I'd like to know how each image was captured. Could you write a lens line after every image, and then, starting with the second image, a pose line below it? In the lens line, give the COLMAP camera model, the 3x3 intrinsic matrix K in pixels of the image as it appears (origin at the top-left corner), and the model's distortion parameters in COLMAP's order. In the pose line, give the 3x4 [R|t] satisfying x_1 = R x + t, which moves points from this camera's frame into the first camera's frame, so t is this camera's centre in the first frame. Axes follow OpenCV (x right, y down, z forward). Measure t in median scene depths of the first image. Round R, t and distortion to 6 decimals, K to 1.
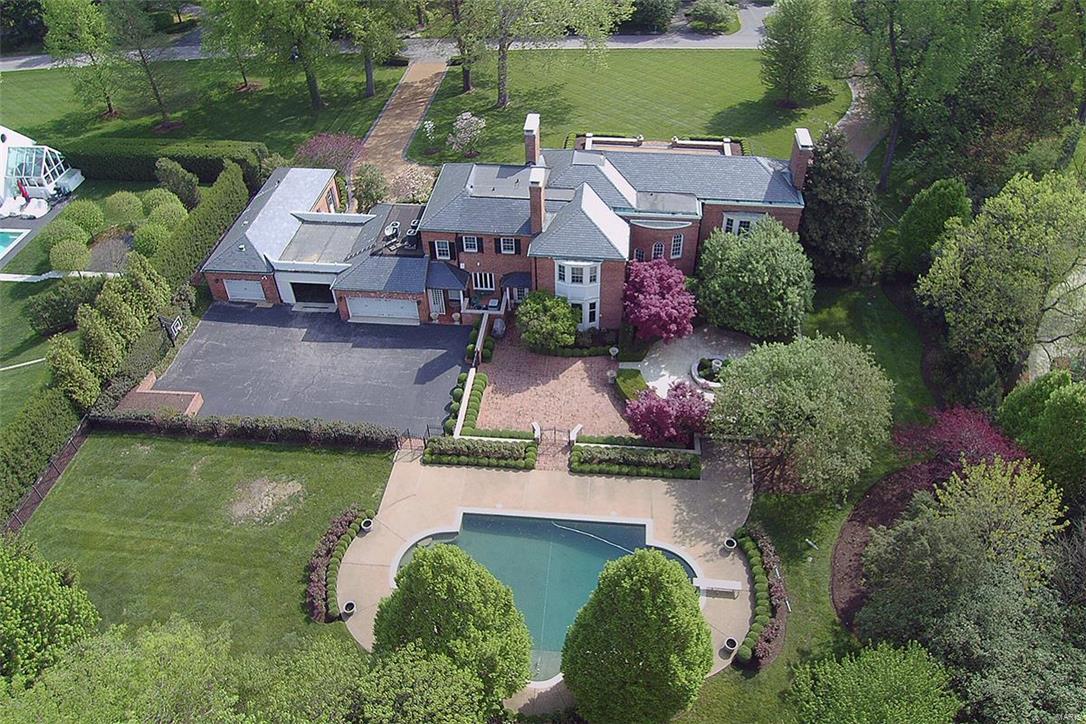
lens RADIAL K [[787.1, 0, 577.1], [0, 787.1, 336.6], [0, 0, 1]] dist [-0.036357, -0.004715]
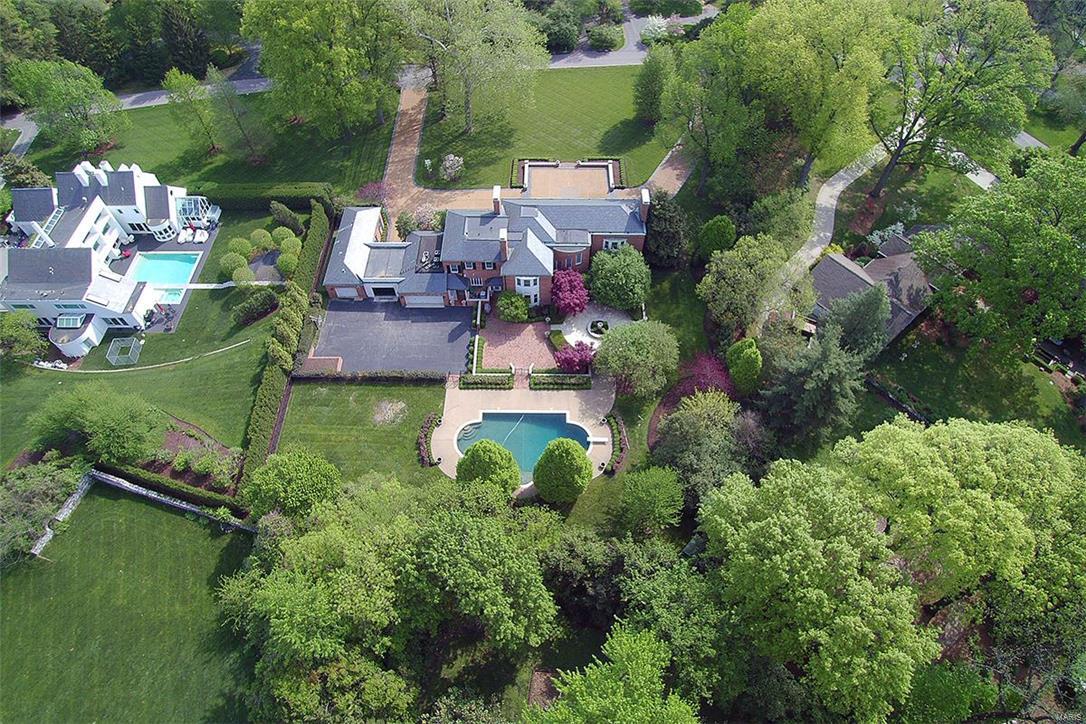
lens RADIAL K [[626.9, 0, 544.9], [0, 626.9, 342.3], [0, 0, 1]] dist [-0.038830, -0.001906]
pose [[0.997874, -0.058119, 0.029483, -0.009753], [0.049431, 0.969821, 0.238755, -0.301219], [-0.042469, -0.236790, 0.970632, -0.526291]]
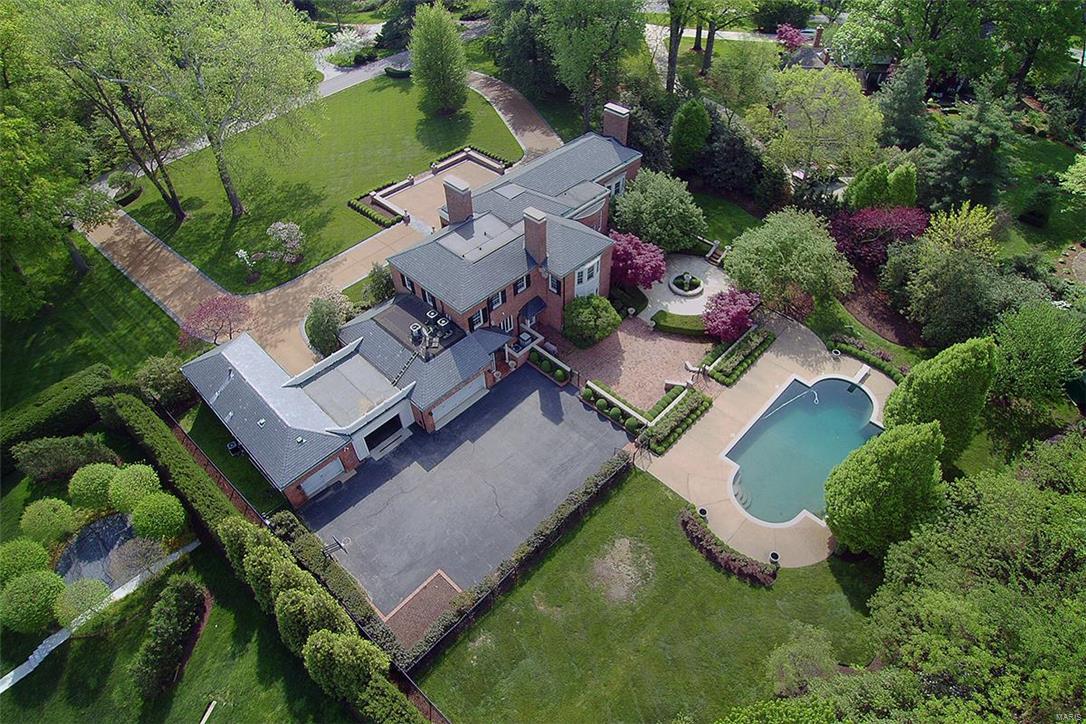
lens RADIAL K [[626.9, 0, 544.9], [0, 626.9, 342.3], [0, 0, 1]] dist [-0.038830, -0.001906]
pose [[0.638868, -0.547960, 0.539988, -0.625890], [0.508783, 0.827430, 0.237696, -0.254491], [-0.577050, 0.122881, 0.807411, 0.270031]]
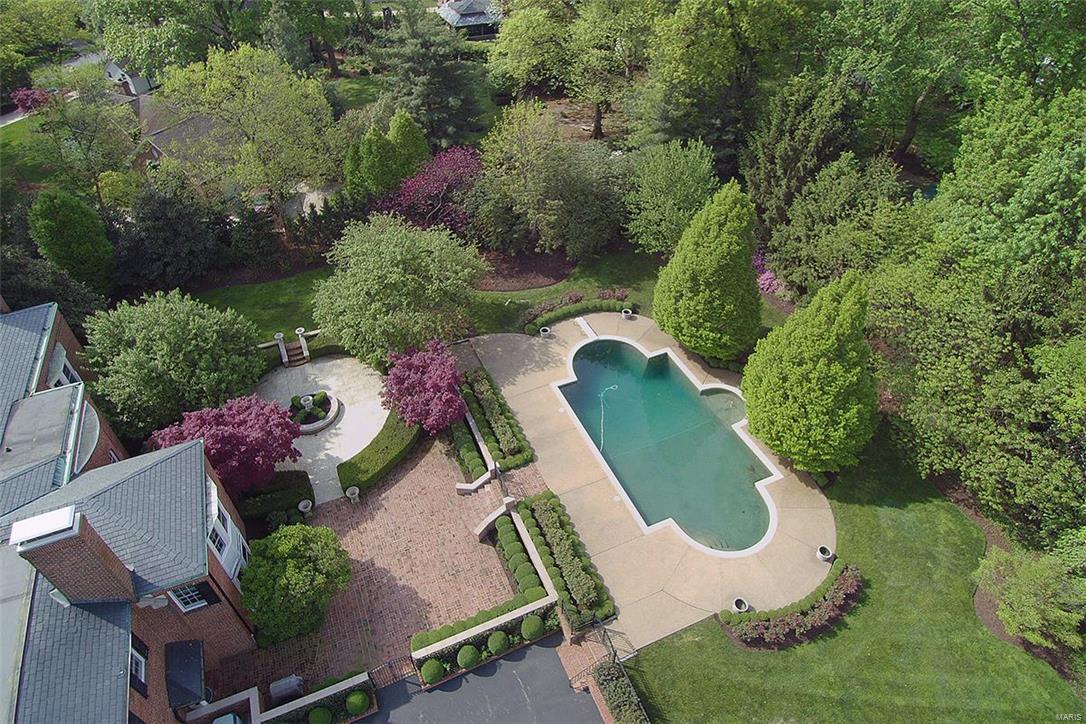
lens RADIAL K [[626.9, 0, 544.9], [0, 626.9, 342.3], [0, 0, 1]] dist [-0.038830, -0.001906]
pose [[-0.466712, -0.581387, 0.666460, -0.343848], [0.575513, 0.372540, 0.728010, -0.322952], [-0.671539, 0.723327, 0.160727, 0.666411]]
